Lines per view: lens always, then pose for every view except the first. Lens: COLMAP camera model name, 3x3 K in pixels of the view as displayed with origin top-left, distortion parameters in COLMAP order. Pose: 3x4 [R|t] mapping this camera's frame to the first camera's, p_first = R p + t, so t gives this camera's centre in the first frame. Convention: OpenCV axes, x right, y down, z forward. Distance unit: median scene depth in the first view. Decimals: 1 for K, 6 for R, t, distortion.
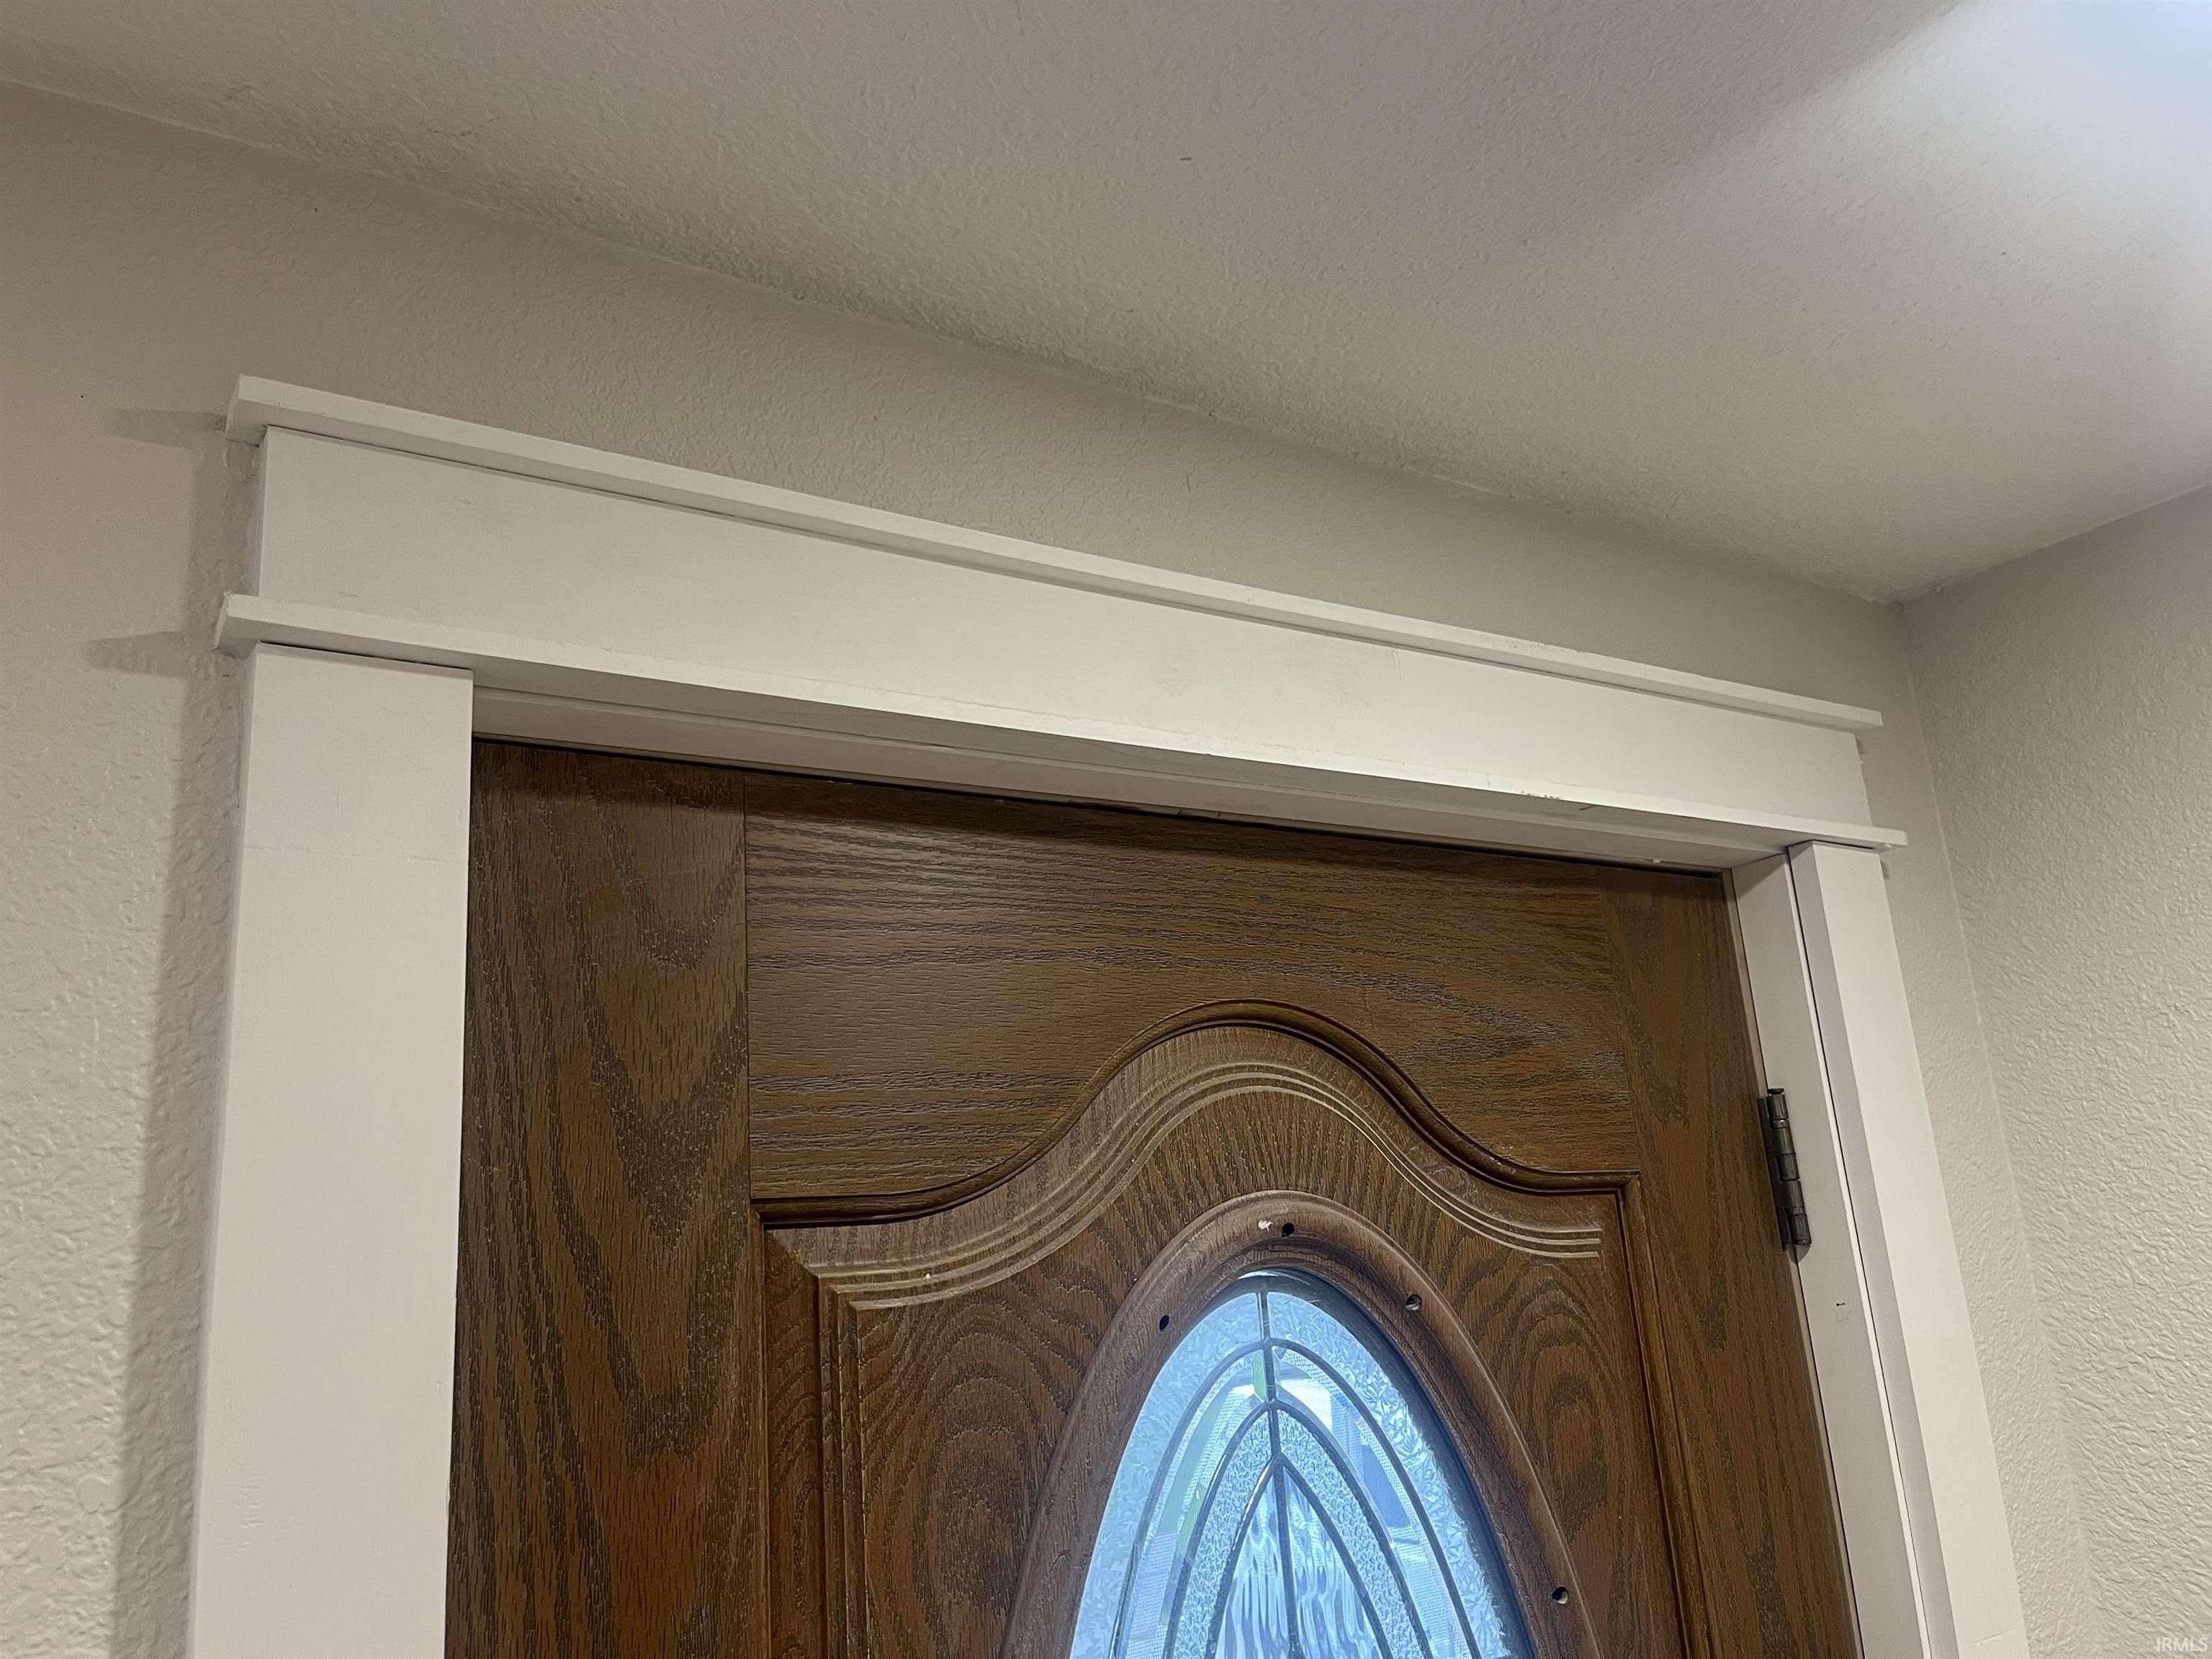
lens RADIAL K [[1666.2, 0, 1094.7], [0, 1666.2, 833.2], [0, 0, 1]] dist [0.026776, -0.028476]
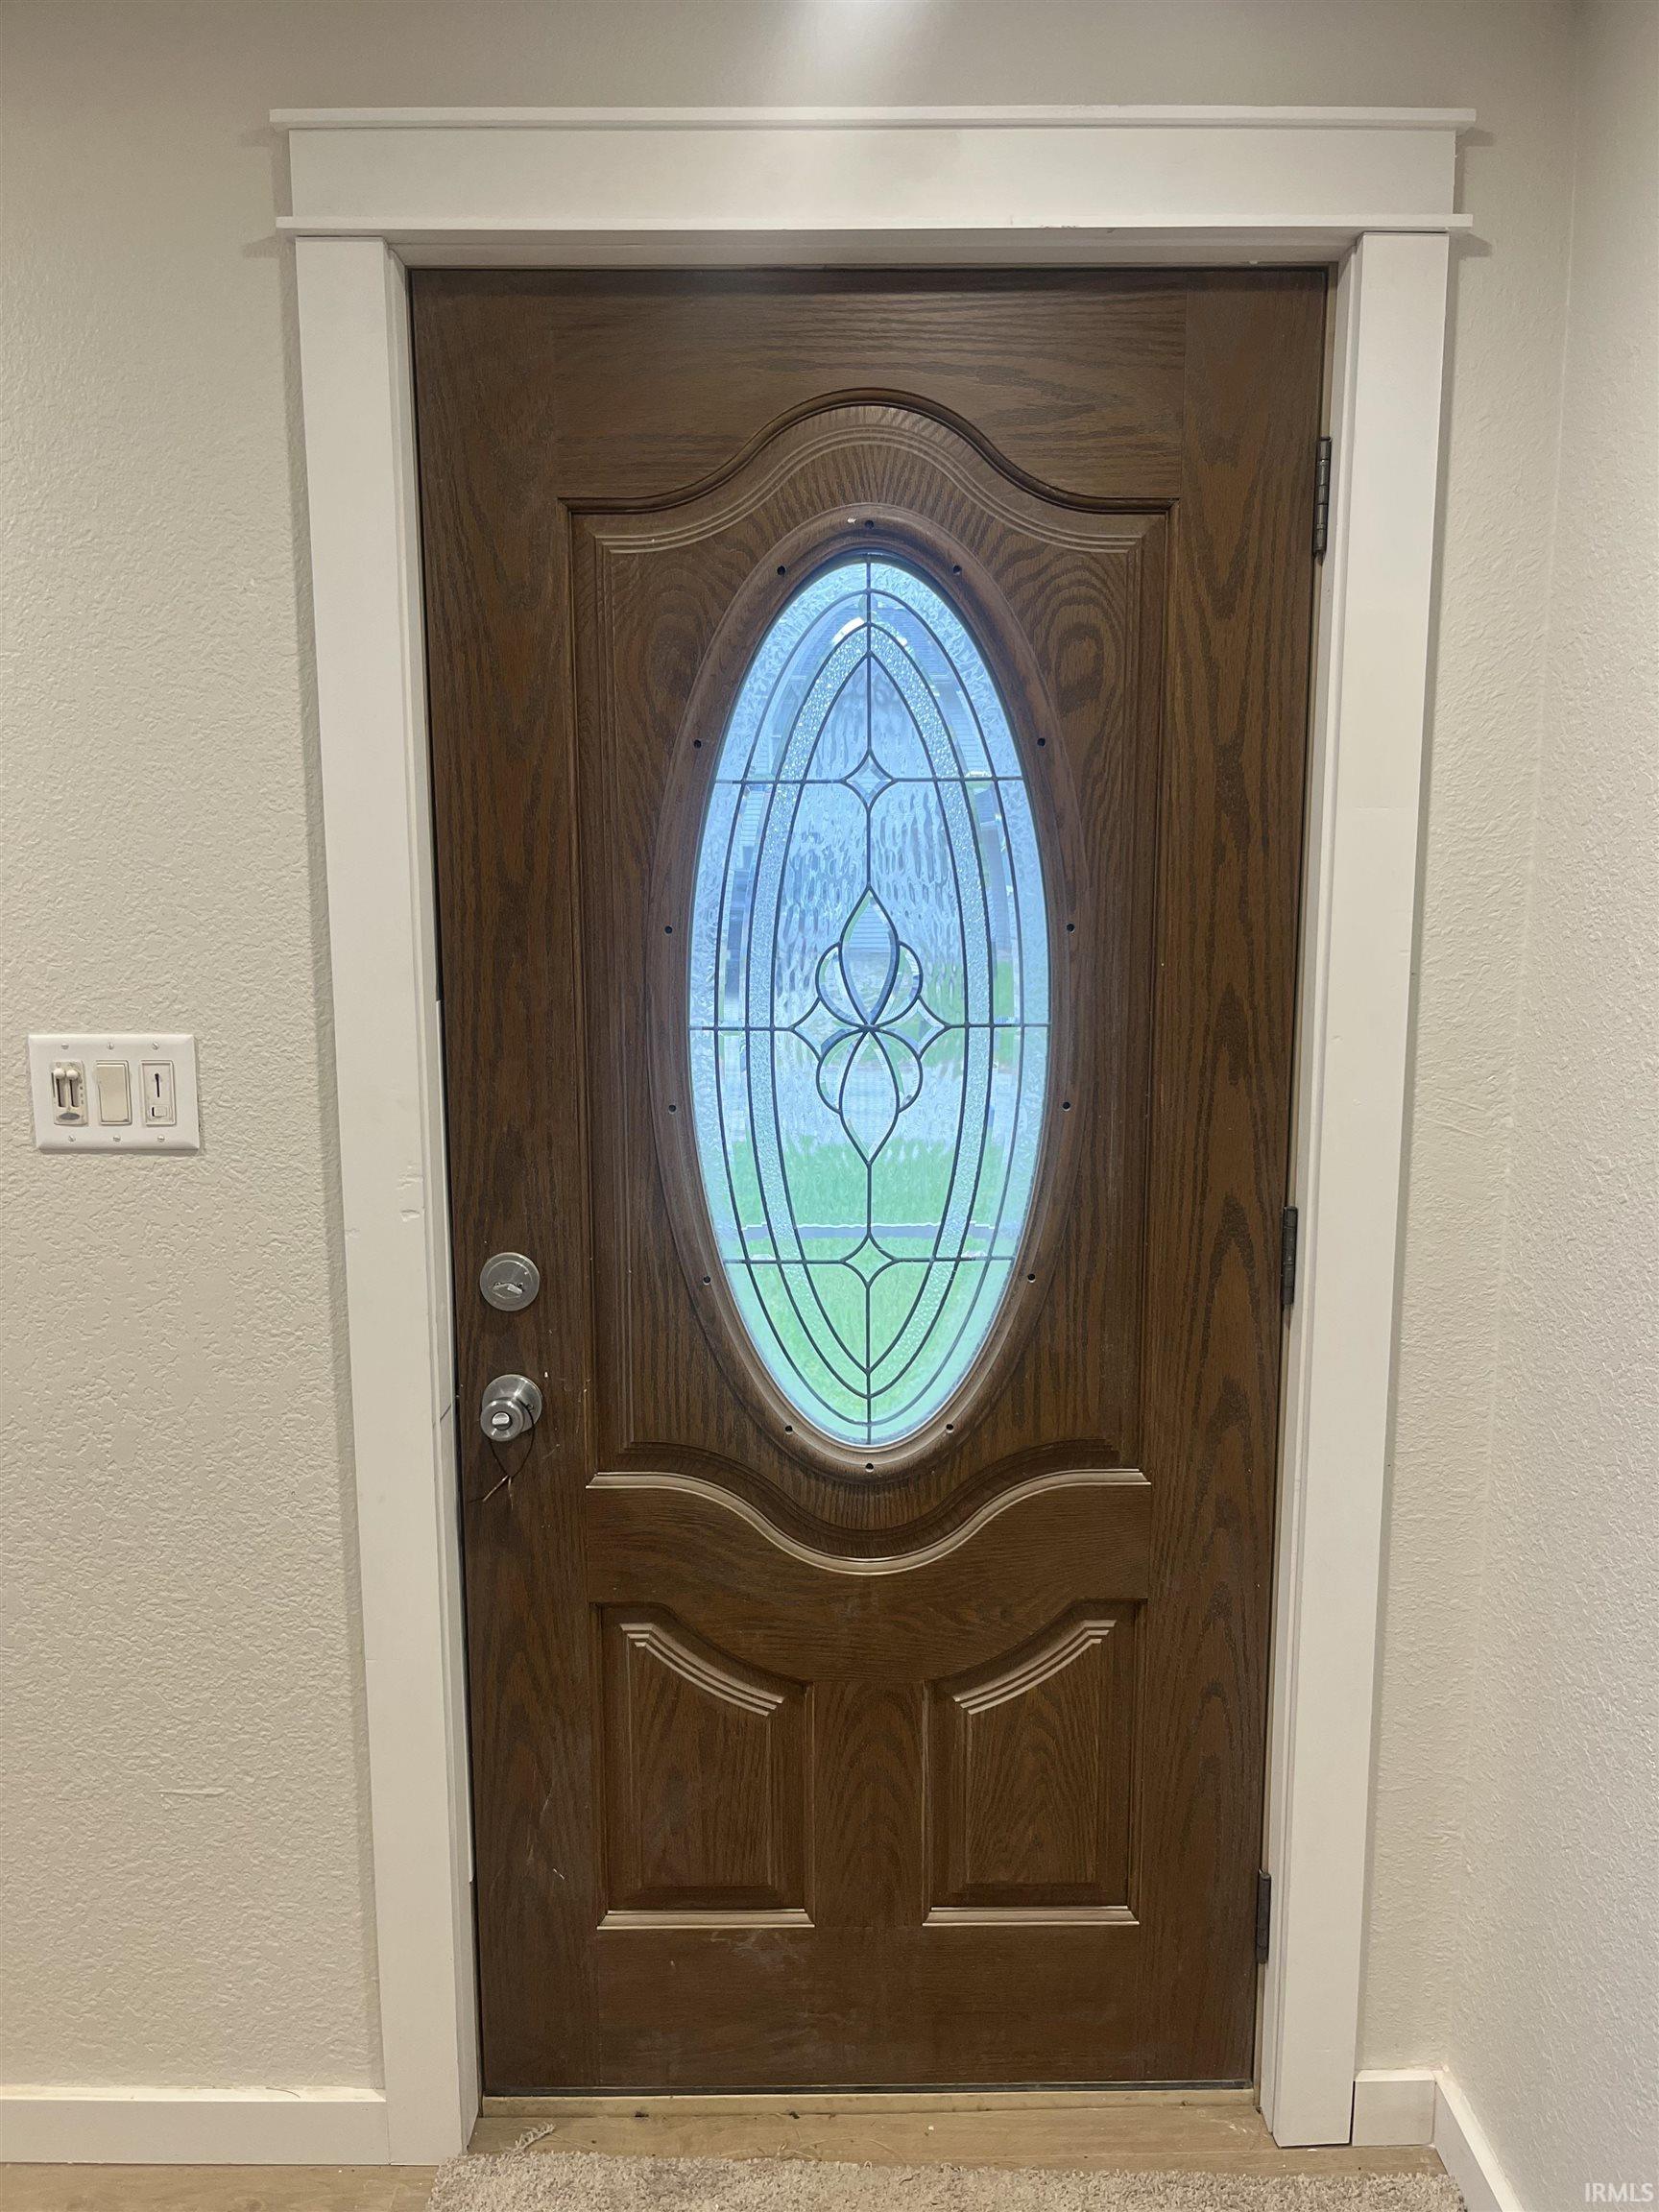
lens RADIAL K [[1666.2, 0, 823.7], [0, 1666.2, 1104.3], [0, 0, 1]] dist [0.026776, -0.028476]
pose [[0.842452, 0.146785, -0.518390, 1.021441], [0.086541, 0.912810, 0.399109, 0.081090], [0.531775, -0.381092, 0.756296, -0.573924]]
